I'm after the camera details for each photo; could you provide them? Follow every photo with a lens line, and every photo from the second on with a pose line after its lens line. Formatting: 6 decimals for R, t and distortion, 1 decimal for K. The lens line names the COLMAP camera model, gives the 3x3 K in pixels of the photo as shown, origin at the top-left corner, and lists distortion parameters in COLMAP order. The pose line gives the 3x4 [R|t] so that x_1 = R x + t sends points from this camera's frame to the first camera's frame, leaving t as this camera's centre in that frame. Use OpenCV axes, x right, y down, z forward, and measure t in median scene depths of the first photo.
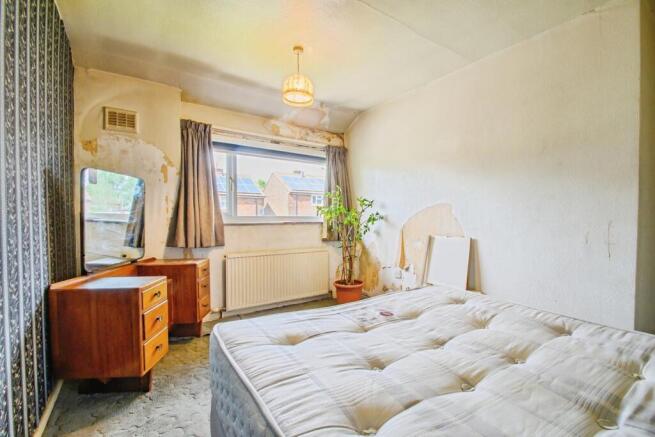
lens RADIAL K [[292.0, 0, 328.0], [0, 292.0, 225.3], [0, 0, 1]] dist [-0.003188, -0.000432]
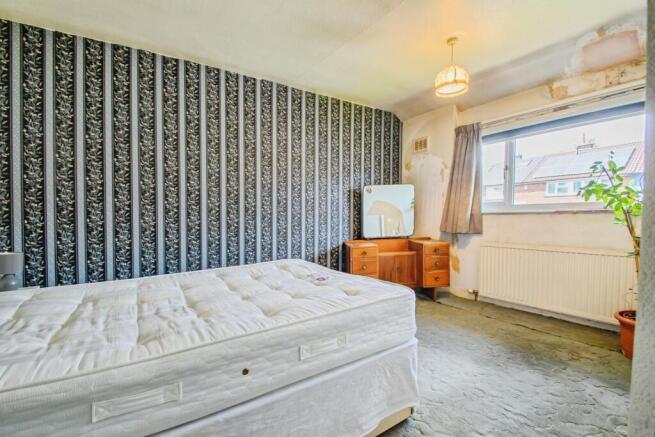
lens RADIAL K [[285.0, 0, 330.0], [0, 285.0, 217.4], [0, 0, 1]] dist [-0.013498, -0.000174]
pose [[0.028614, 0.012521, -0.999512, 0.658408], [0.000976, 0.999921, 0.012555, -0.003612], [0.999590, -0.001335, 0.028599, 0.420792]]
